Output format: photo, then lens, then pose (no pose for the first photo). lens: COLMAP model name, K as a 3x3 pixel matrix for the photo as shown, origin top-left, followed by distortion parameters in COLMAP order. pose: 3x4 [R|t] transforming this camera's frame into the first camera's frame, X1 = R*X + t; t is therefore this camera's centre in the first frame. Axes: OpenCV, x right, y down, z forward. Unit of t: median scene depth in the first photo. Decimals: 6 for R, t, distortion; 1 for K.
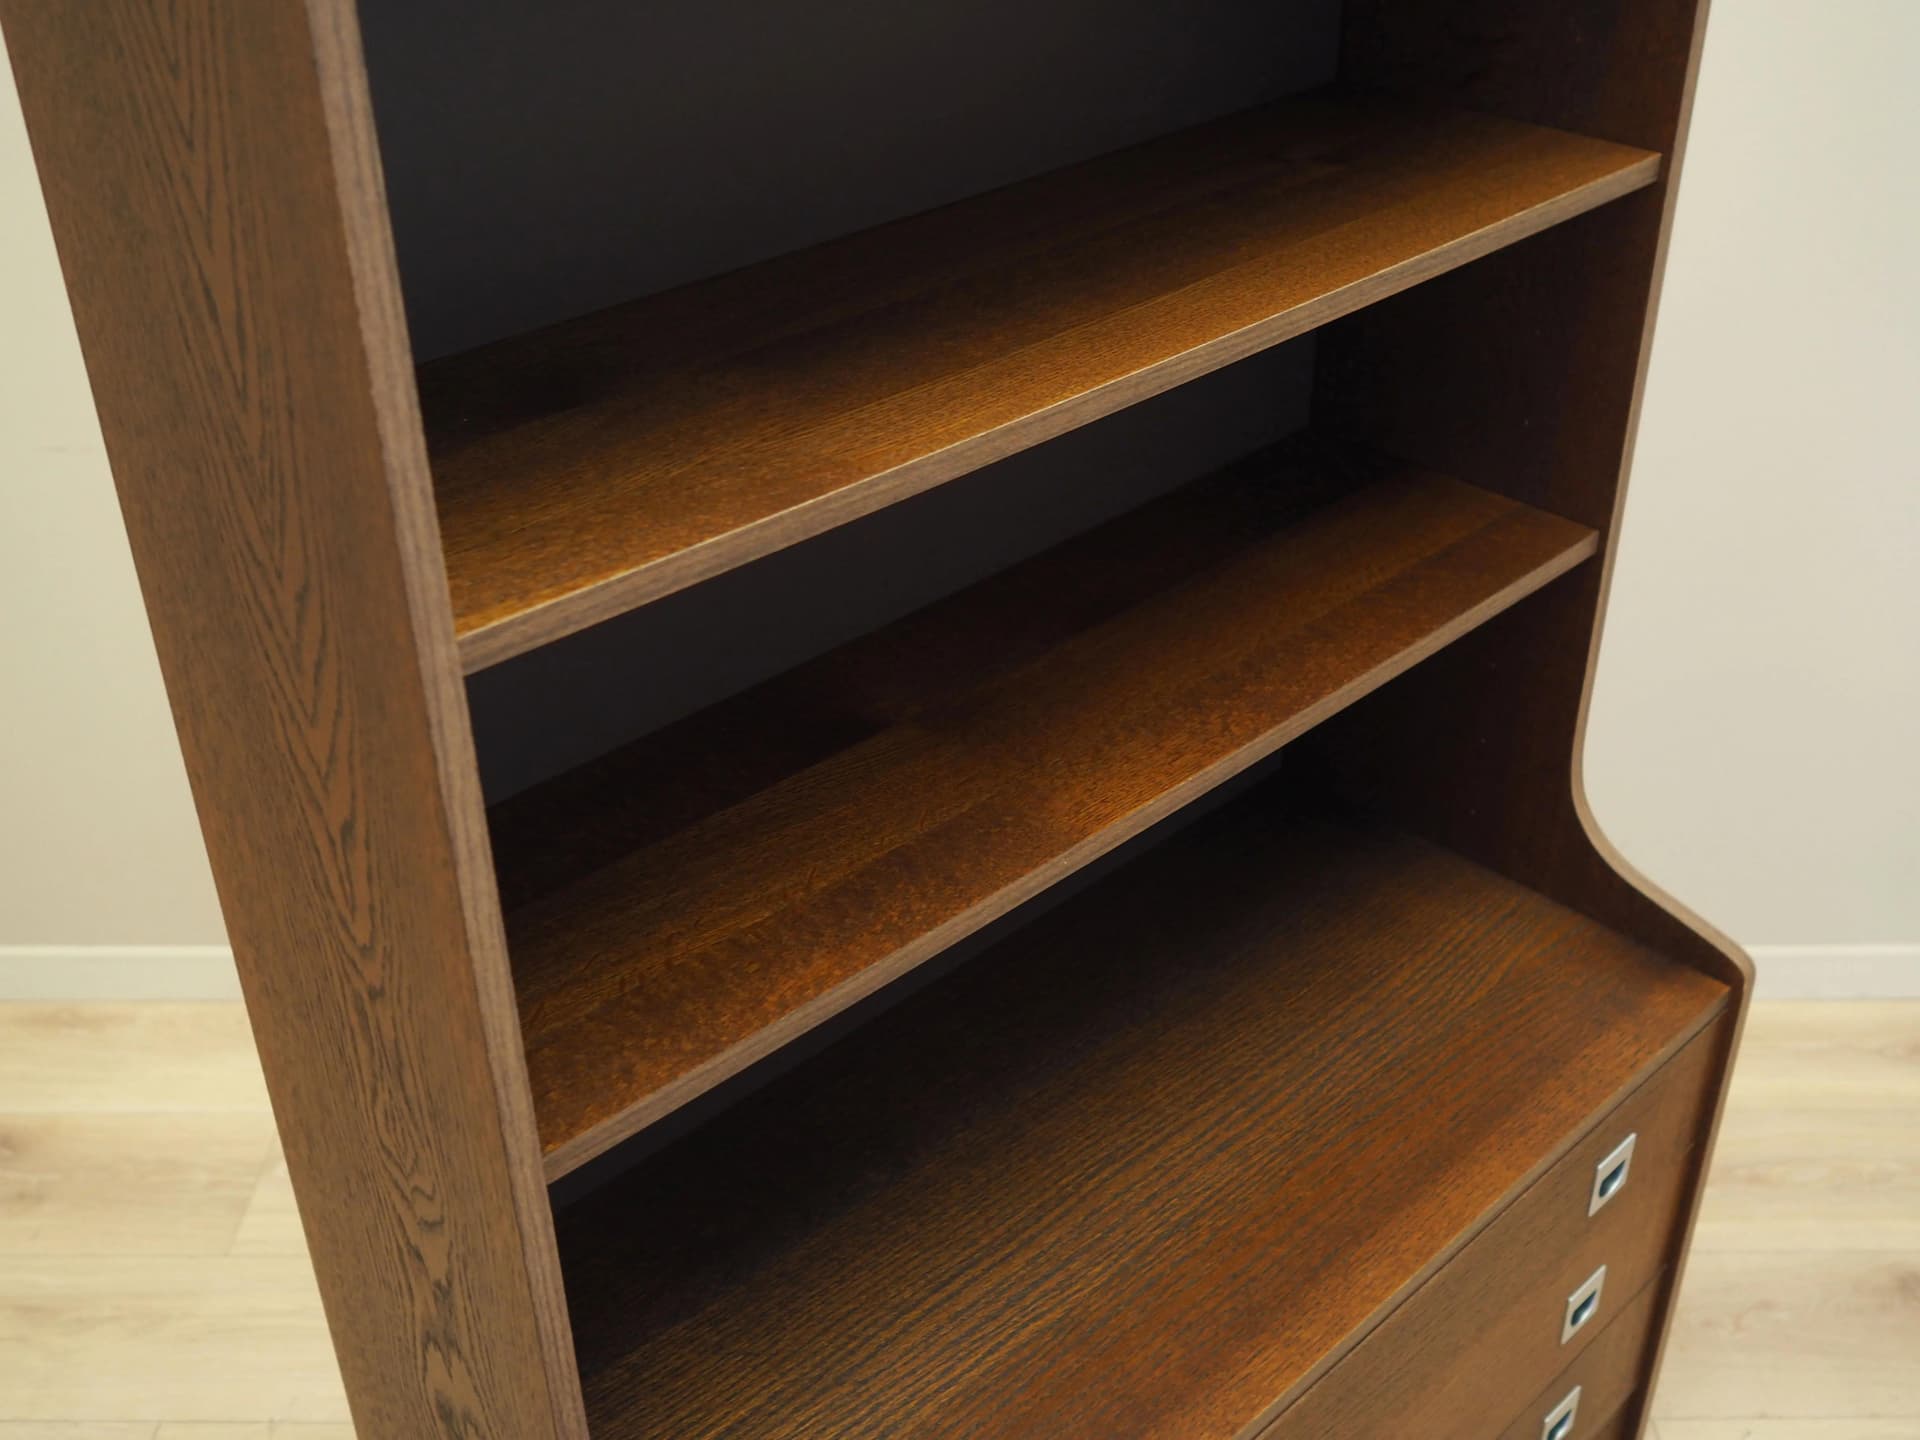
lens RADIAL K [[2044.9, 0, 990.5], [0, 2044.9, 716.0], [0, 0, 1]] dist [-0.023549, 0.013889]
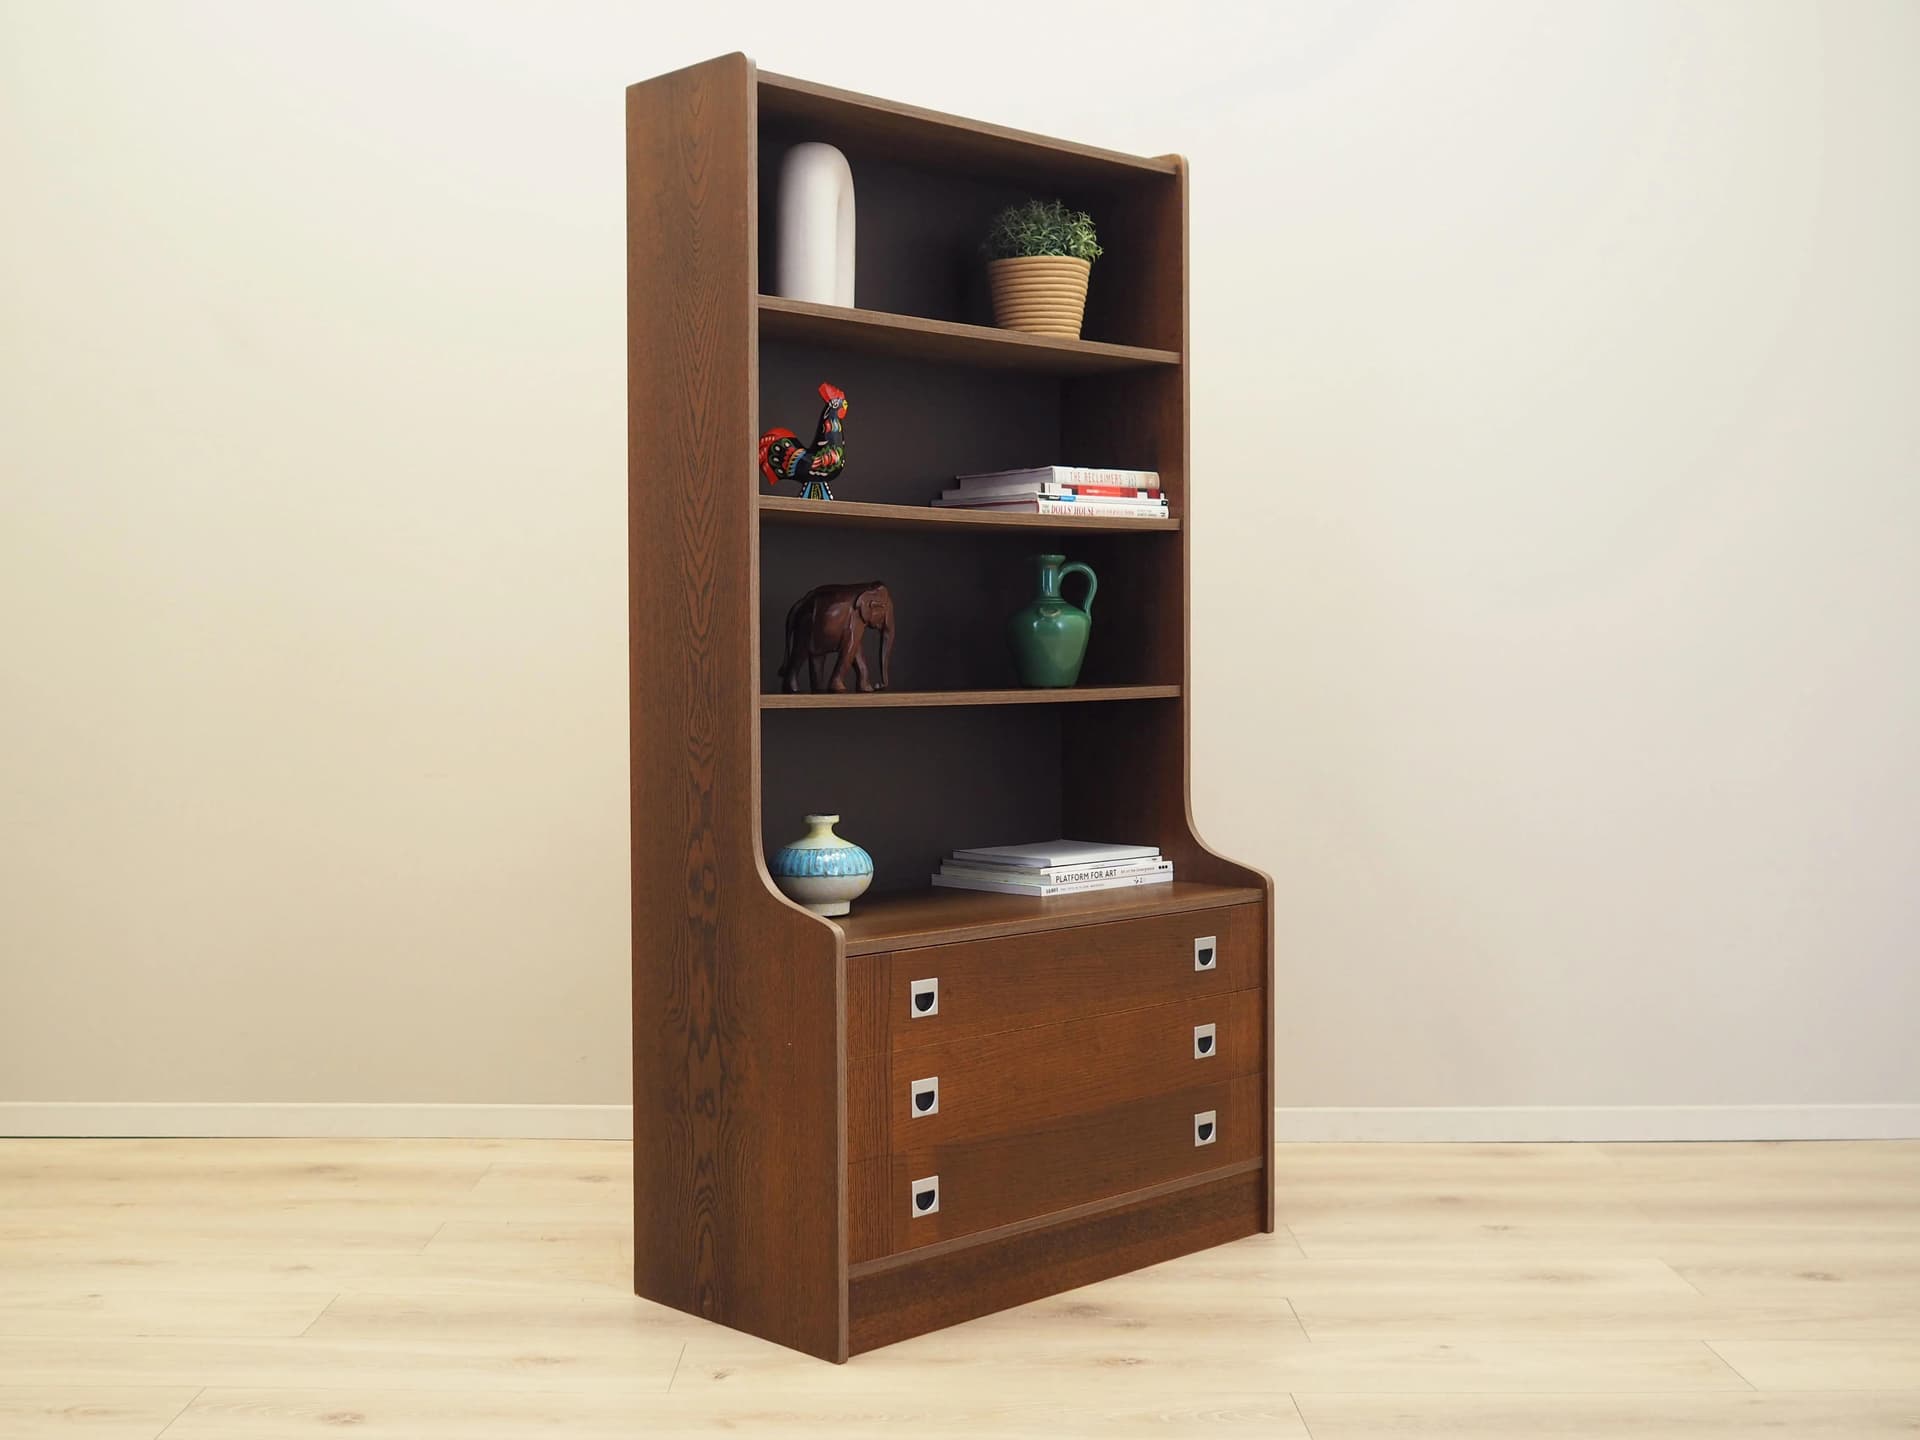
lens RADIAL K [[2221.5, 0, 960.0], [0, 2221.5, 720.0], [0, 0, 1]] dist [-0.018351, -0.004250]
pose [[0.999965, 0.002573, 0.007936, 0.042240], [0.001719, 0.867289, -0.497802, 1.627760], [-0.008164, 0.497799, 0.867254, -1.570813]]
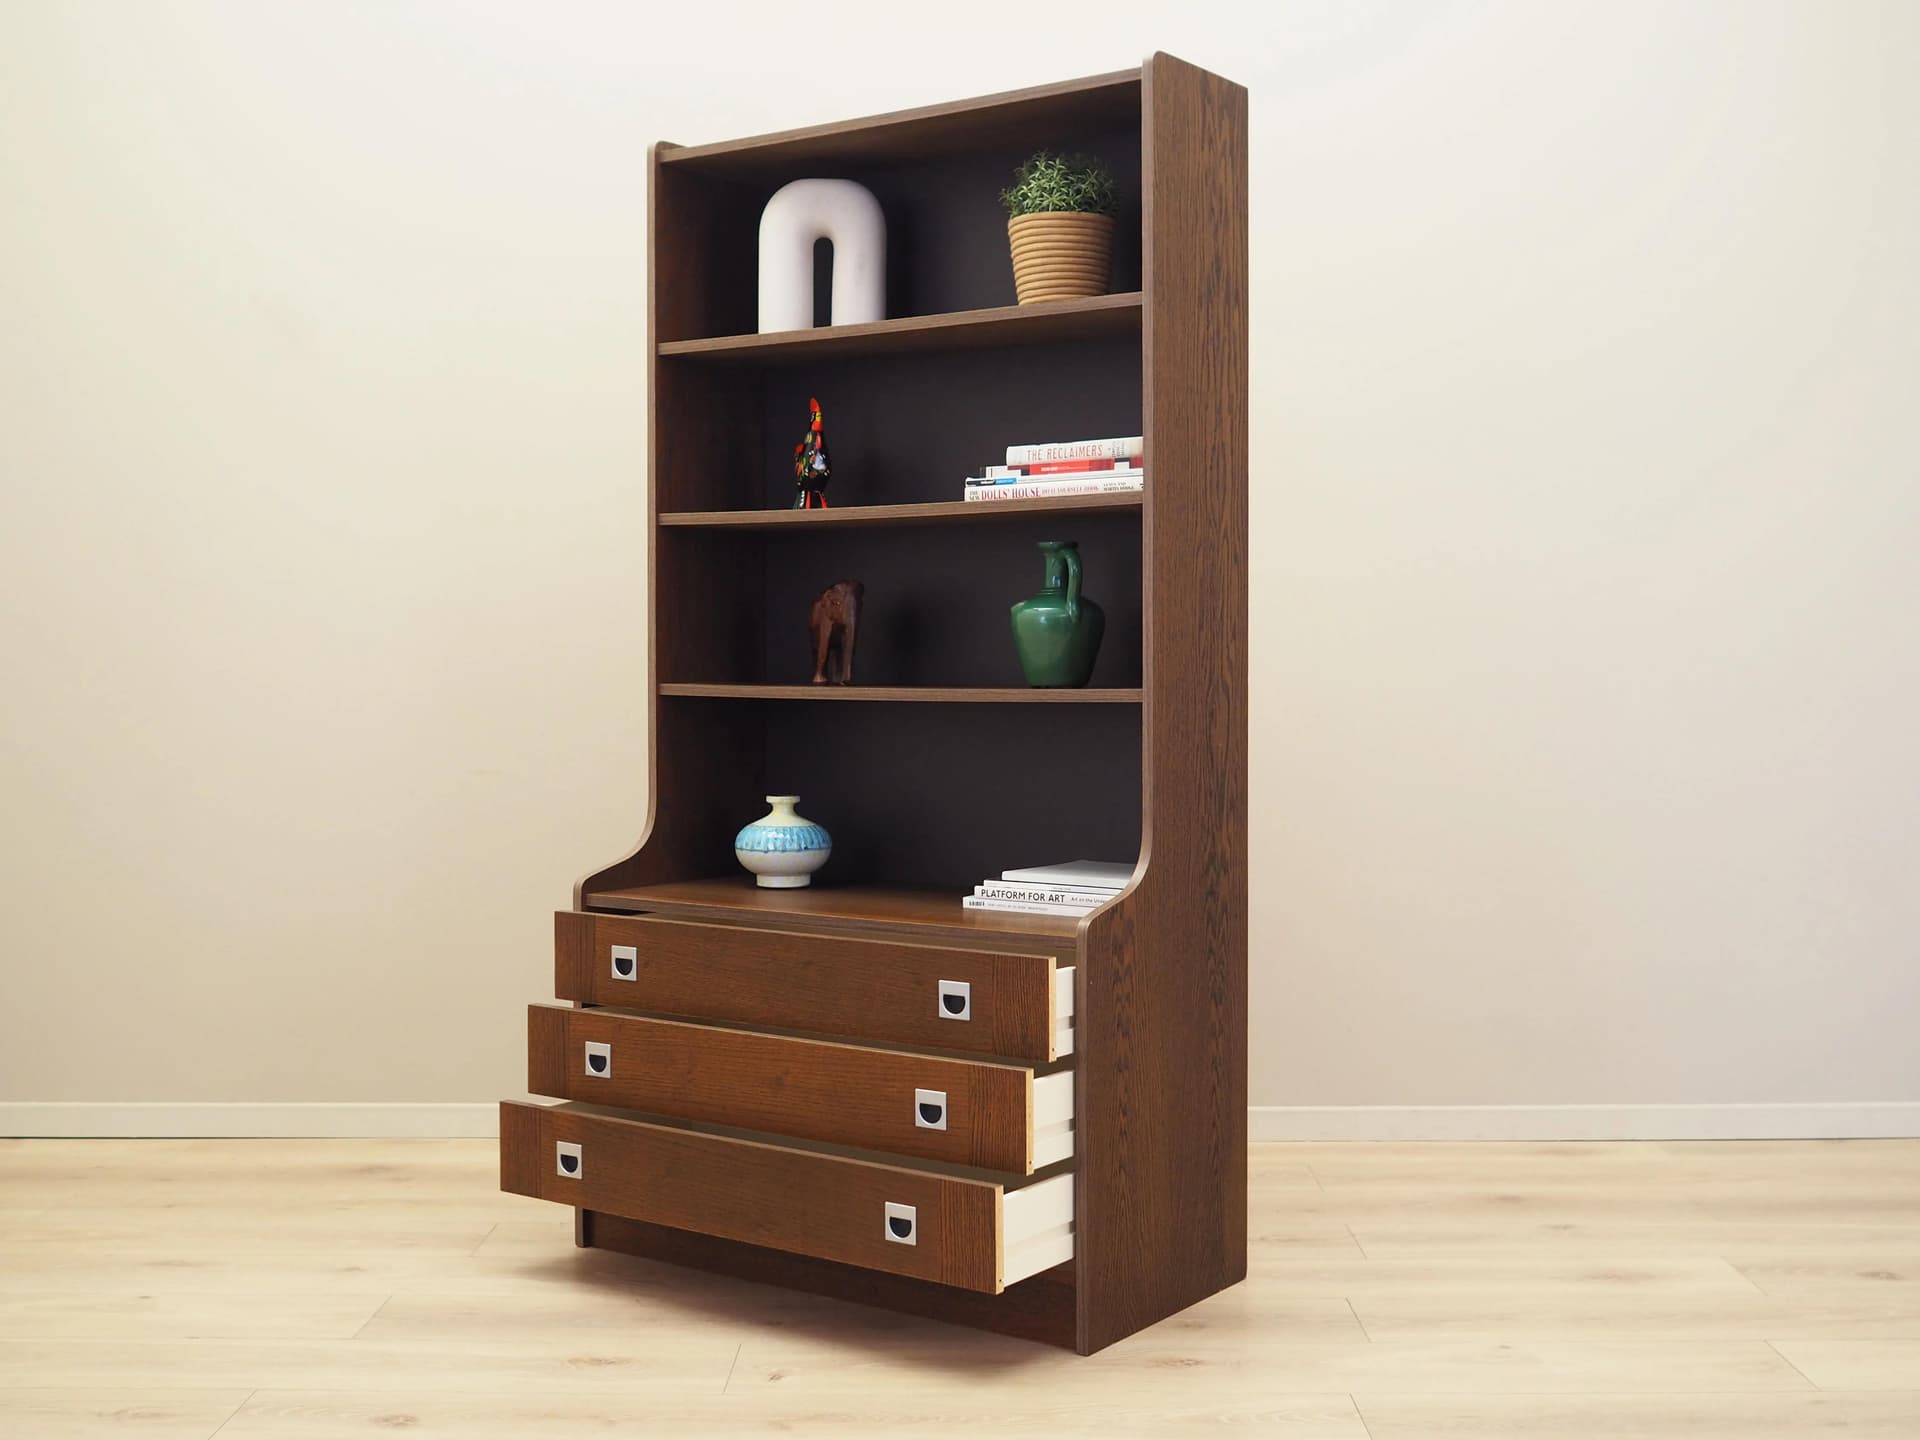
lens RADIAL K [[2312.7, 0, 943.8], [0, 2312.7, 715.6], [0, 0, 1]] dist [-0.005350, 0.008472]
pose [[0.167421, 0.037797, -0.985161, 3.309842], [-0.518044, 0.853565, -0.055289, 0.201122], [0.838809, 0.519613, 0.162485, 0.692384]]
